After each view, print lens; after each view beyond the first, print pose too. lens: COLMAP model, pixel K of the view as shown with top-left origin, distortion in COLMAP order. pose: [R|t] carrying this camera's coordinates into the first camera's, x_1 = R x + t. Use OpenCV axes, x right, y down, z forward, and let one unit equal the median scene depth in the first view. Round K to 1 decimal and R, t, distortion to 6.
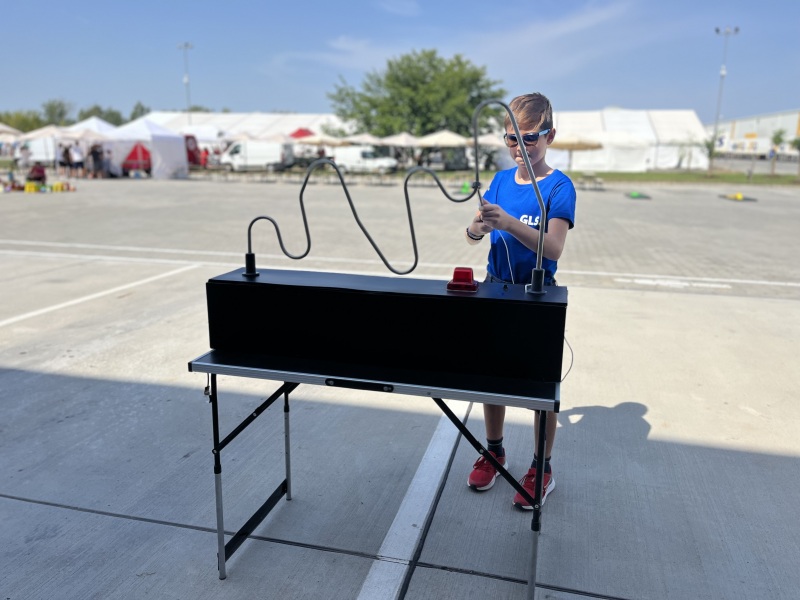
lens RADIAL K [[604.9, 0, 400.0], [0, 604.9, 300.0], [0, 0, 1]] dist [-0.001775, -0.001429]
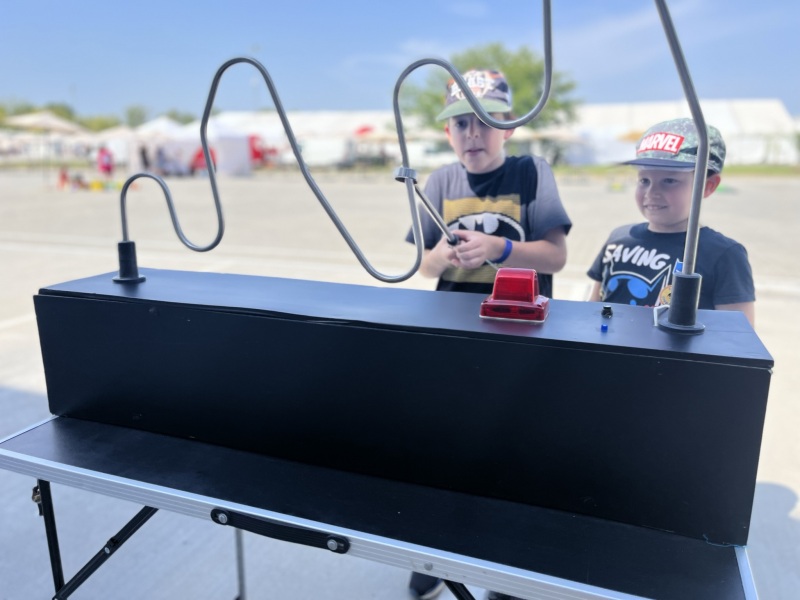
lens RADIAL K [[608.1, 0, 400.0], [0, 608.1, 300.0], [0, 0, 1]] dist [-0.000017, -0.001432]
pose [[0.994644, 0.011323, -0.102742, 0.057394], [-0.011119, 0.999935, 0.002563, -0.027578], [0.102765, -0.001407, 0.994705, 0.472606]]
